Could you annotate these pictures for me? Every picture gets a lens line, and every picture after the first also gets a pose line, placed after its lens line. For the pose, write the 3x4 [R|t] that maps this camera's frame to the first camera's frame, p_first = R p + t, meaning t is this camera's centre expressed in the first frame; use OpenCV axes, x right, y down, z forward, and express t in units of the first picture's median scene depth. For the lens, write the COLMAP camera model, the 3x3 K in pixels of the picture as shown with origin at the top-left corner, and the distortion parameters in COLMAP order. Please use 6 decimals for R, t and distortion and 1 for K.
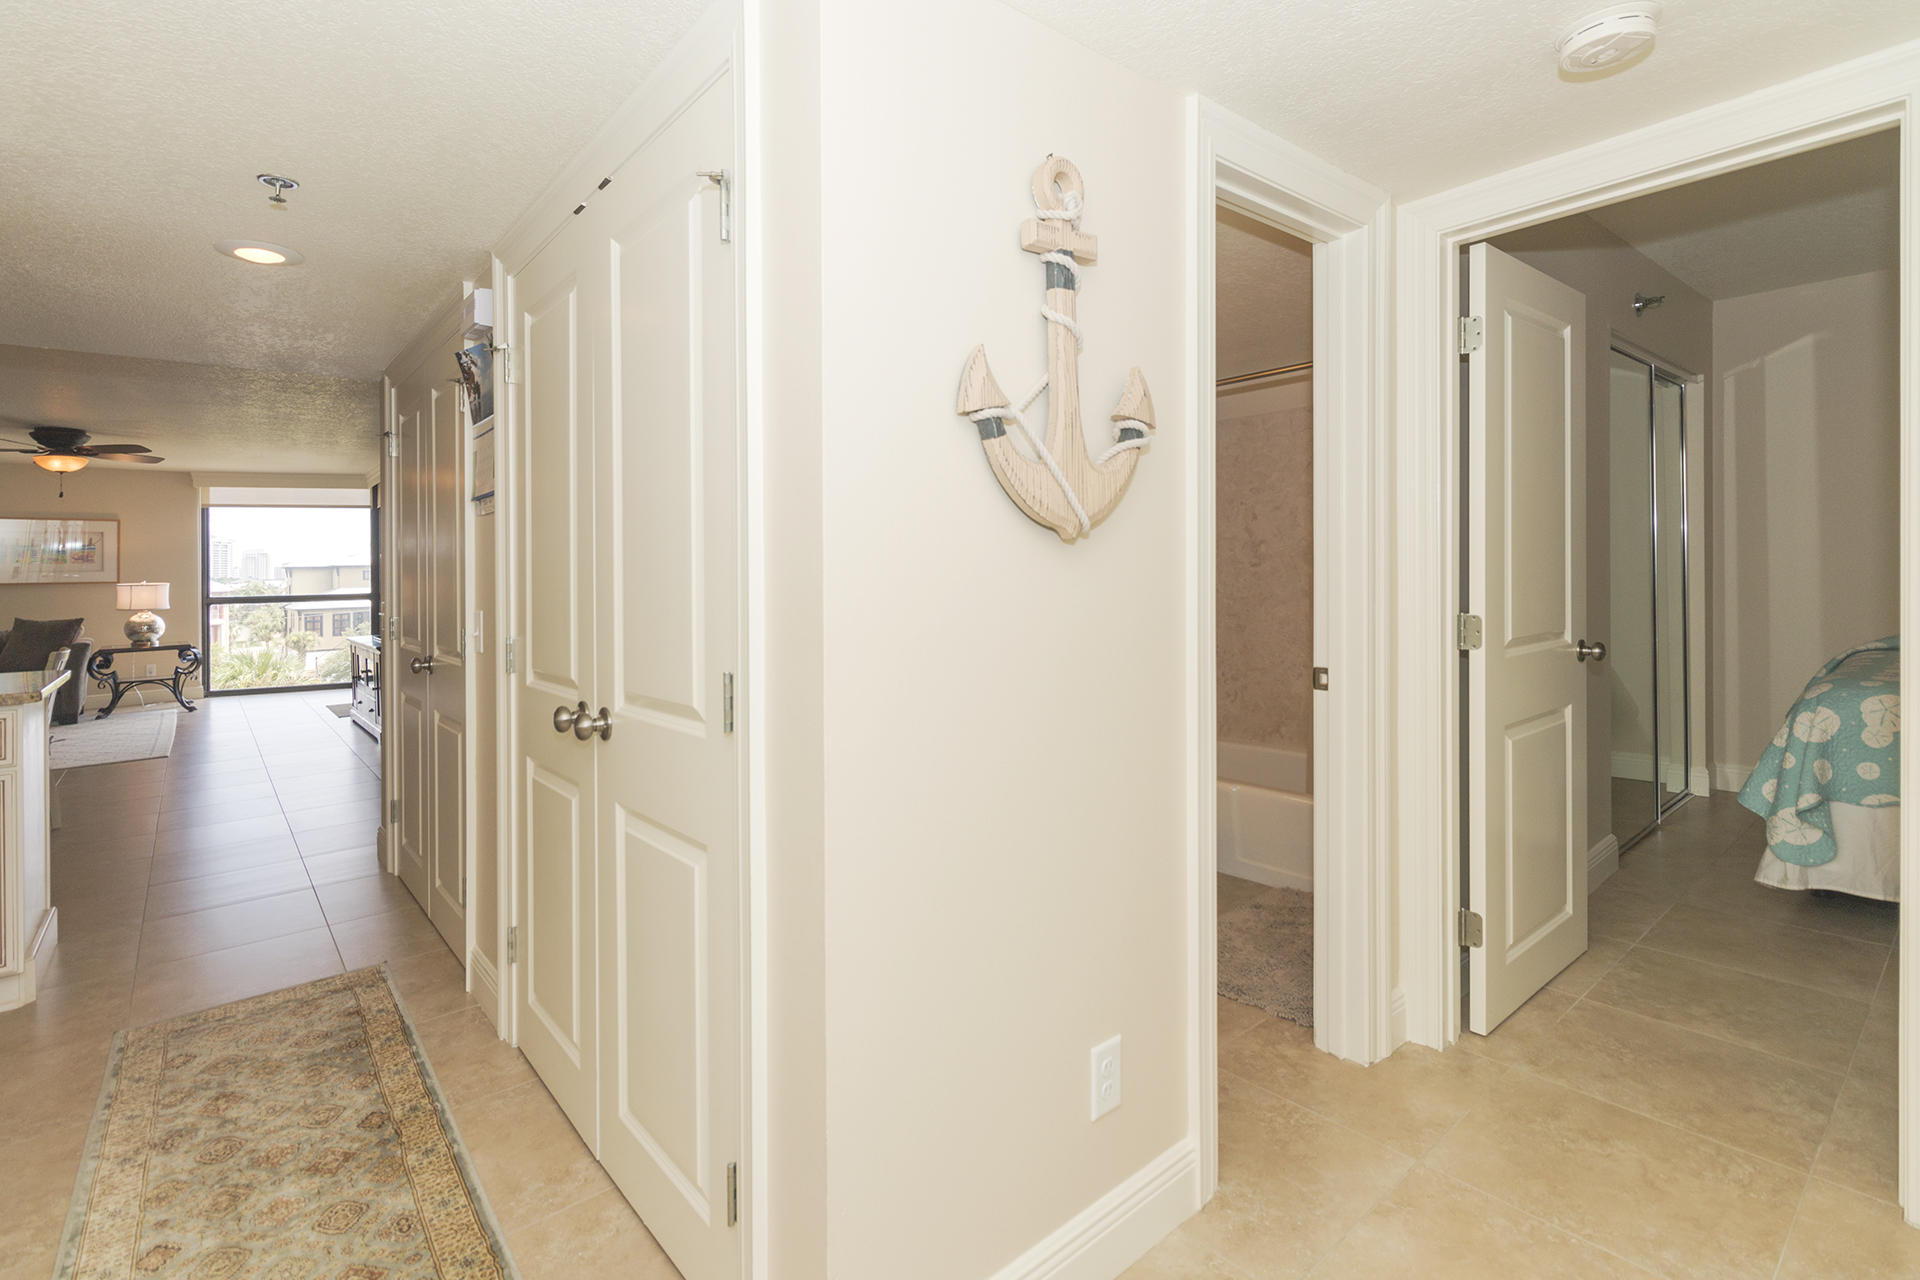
lens RADIAL K [[894.9, 0, 963.0], [0, 894.9, 582.8], [0, 0, 1]] dist [0.002568, 0.000430]
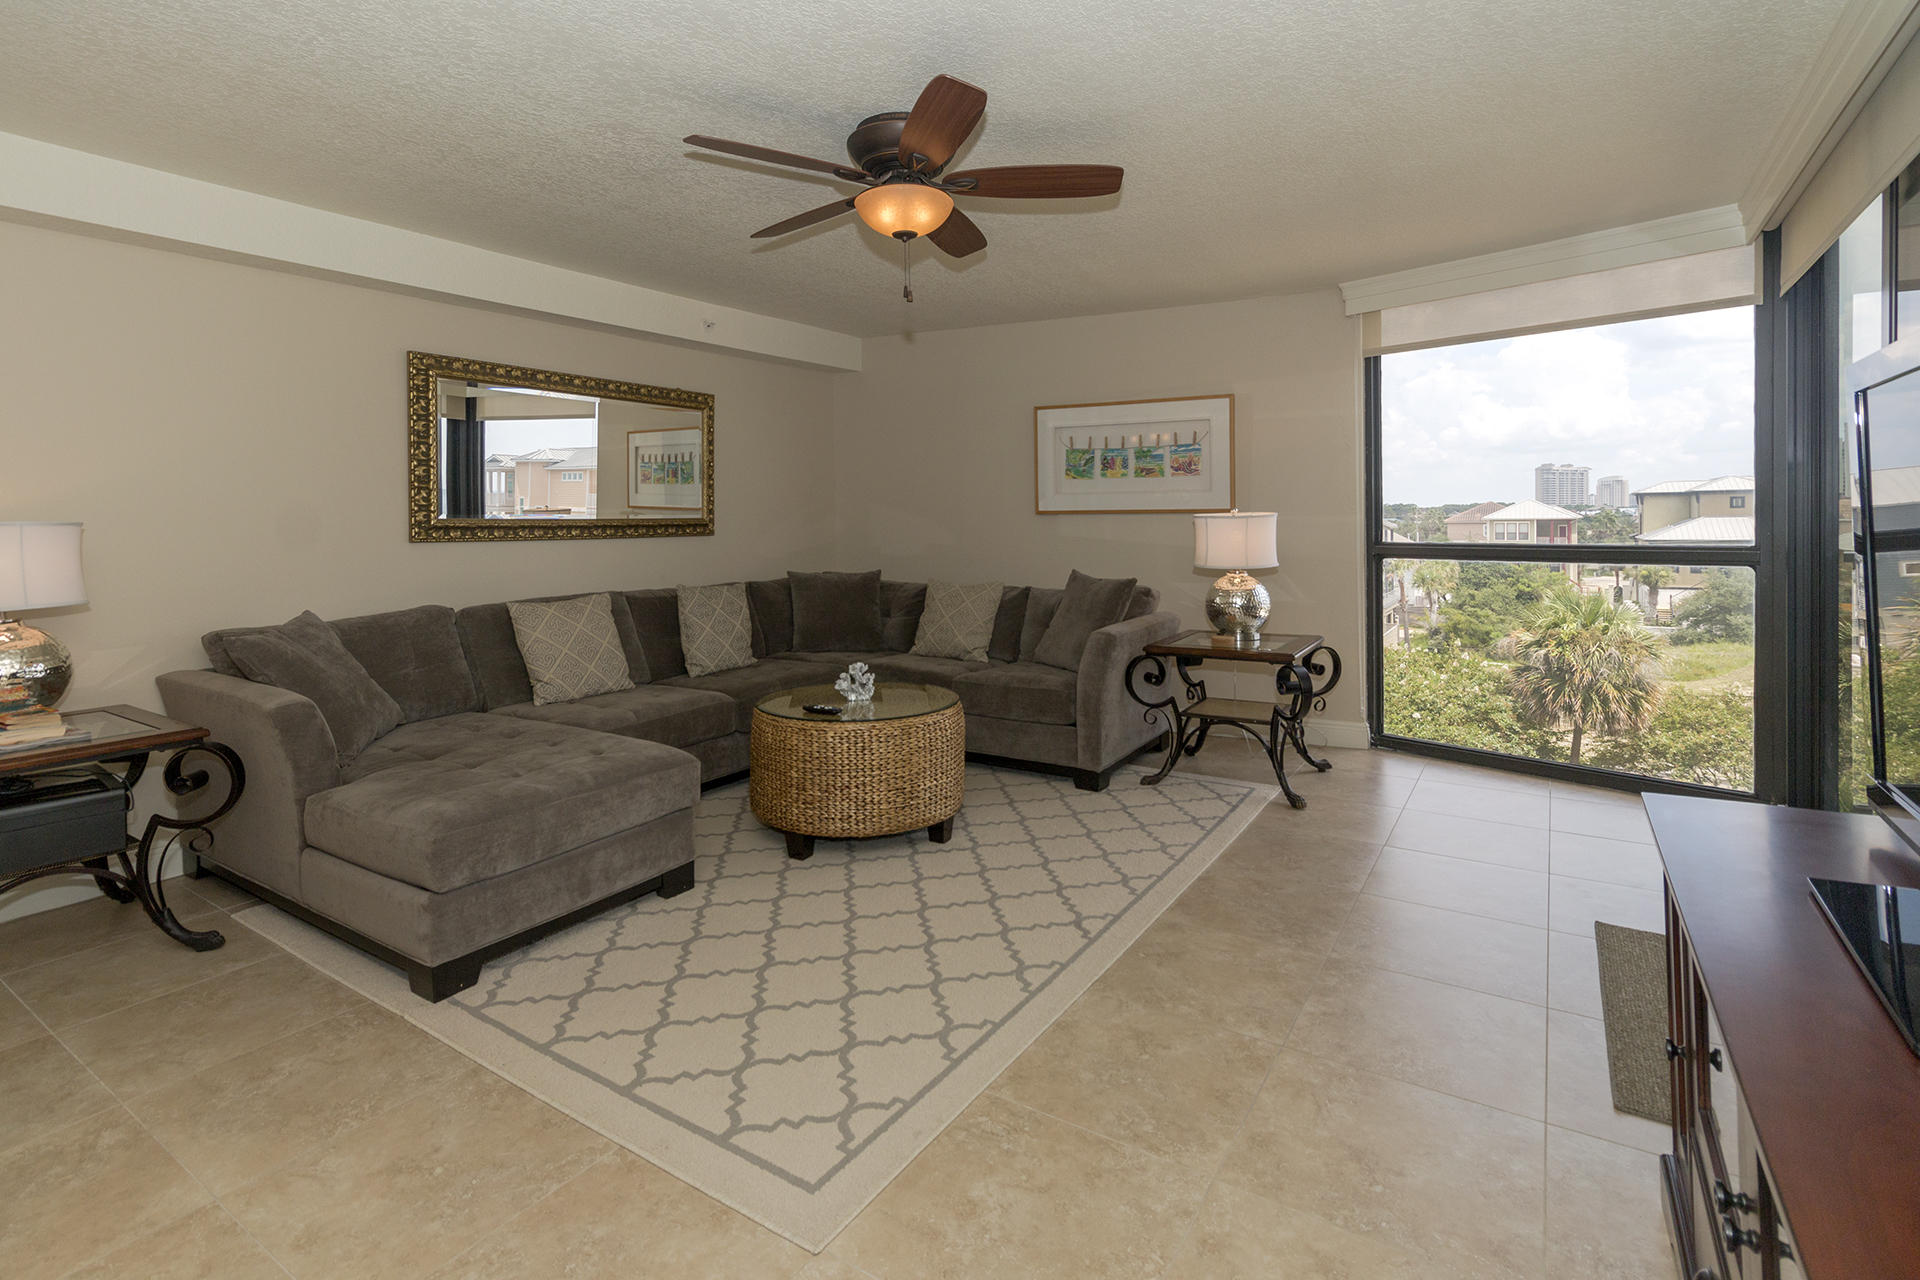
lens RADIAL K [[907.7, 0, 965.0], [0, 907.7, 522.5], [0, 0, 1]] dist [0.000275, 0.000156]
pose [[0.276799, 0.021243, -0.960693, -0.428905], [-0.008632, 0.999770, 0.019620, -0.002867], [0.960889, 0.002862, 0.276919, 0.643507]]
